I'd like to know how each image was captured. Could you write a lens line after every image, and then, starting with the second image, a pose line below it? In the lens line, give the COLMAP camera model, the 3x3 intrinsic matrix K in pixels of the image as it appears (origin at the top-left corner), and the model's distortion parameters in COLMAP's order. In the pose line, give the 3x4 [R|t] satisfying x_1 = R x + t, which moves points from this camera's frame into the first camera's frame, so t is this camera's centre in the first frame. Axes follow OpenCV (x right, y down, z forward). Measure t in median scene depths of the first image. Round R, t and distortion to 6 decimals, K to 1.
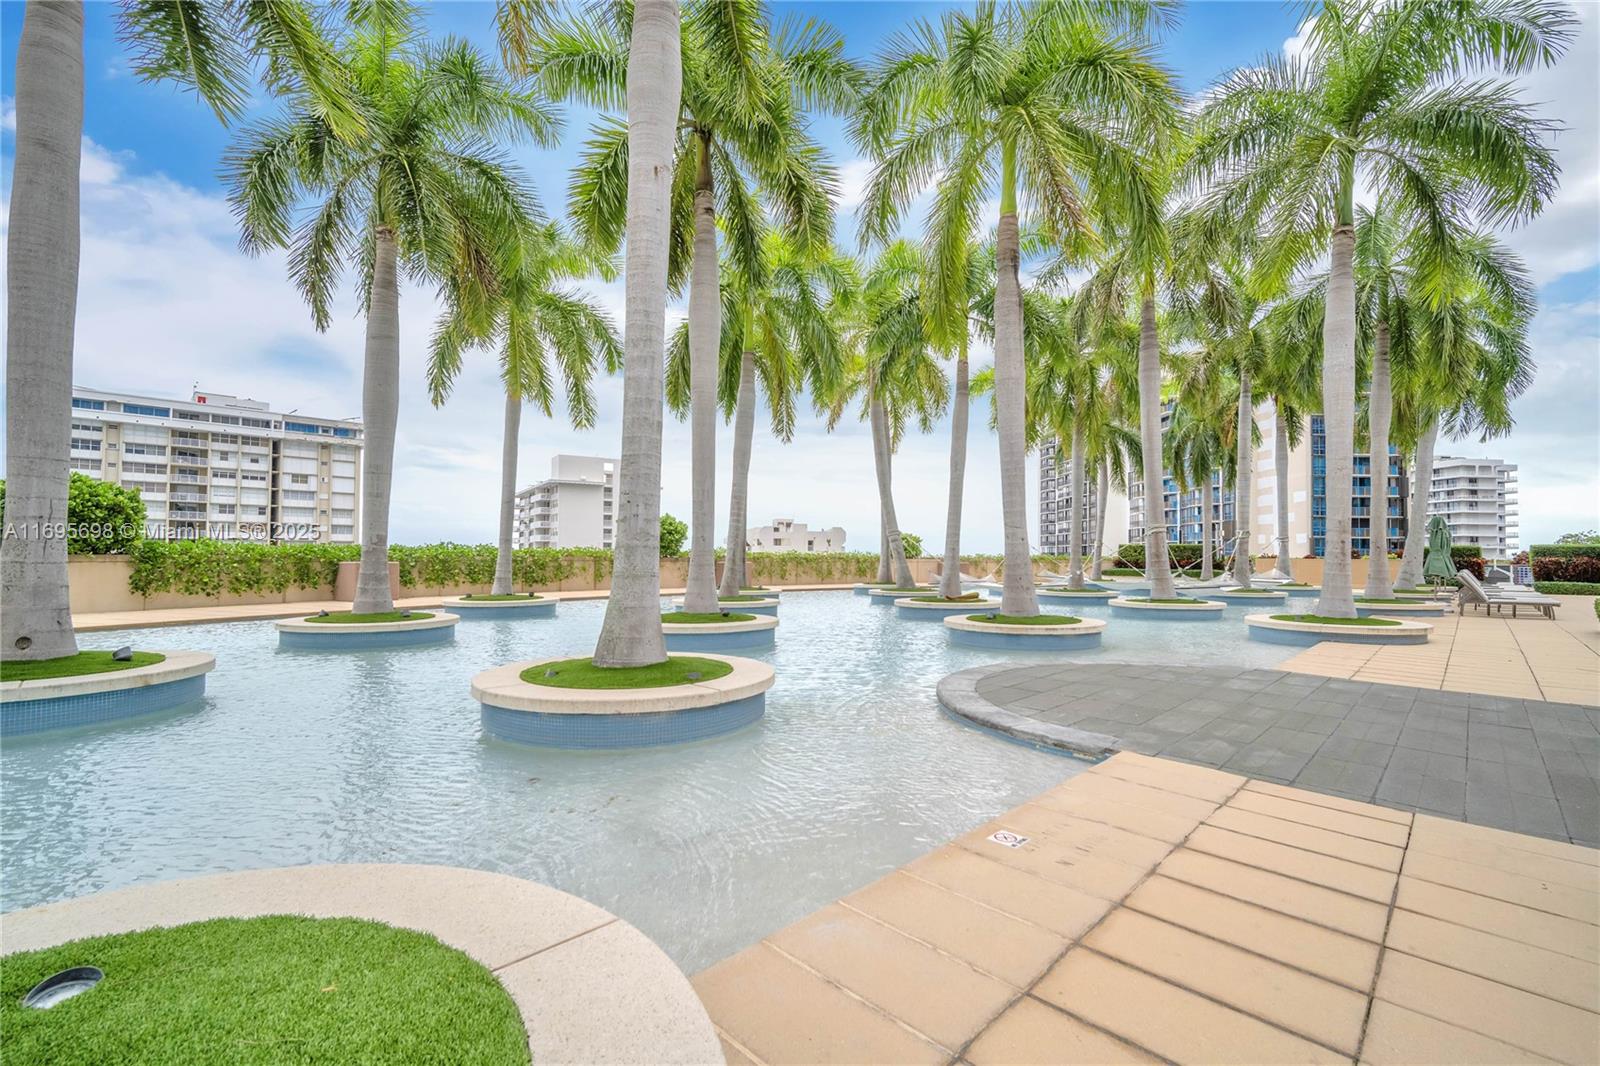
lens RADIAL K [[697.6, 0, 801.1], [0, 697.6, 547.2], [0, 0, 1]] dist [-0.000078, 0.000155]
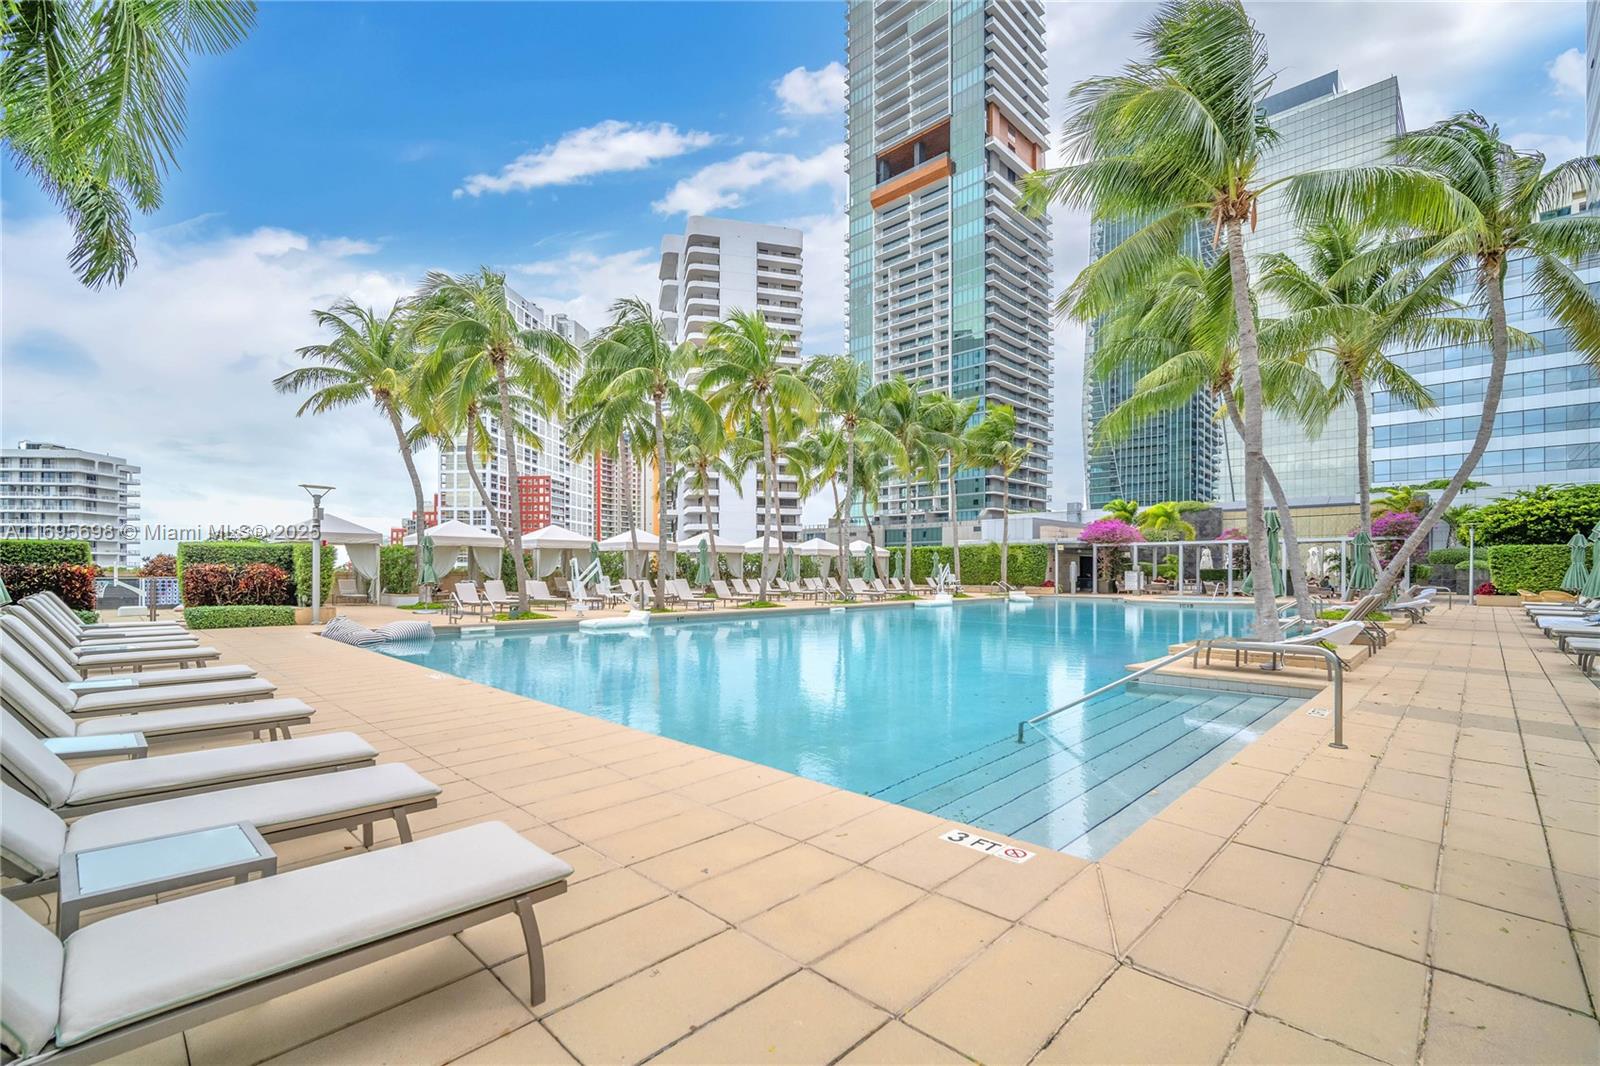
lens RADIAL K [[697.6, 0, 801.1], [0, 697.6, 547.2], [0, 0, 1]] dist [-0.000078, 0.000155]
pose [[0.010471, 0.017950, 0.999784, 0.099232], [-0.006662, 0.999818, -0.017881, 0.001539], [-0.999923, -0.006473, 0.010589, 0.100438]]
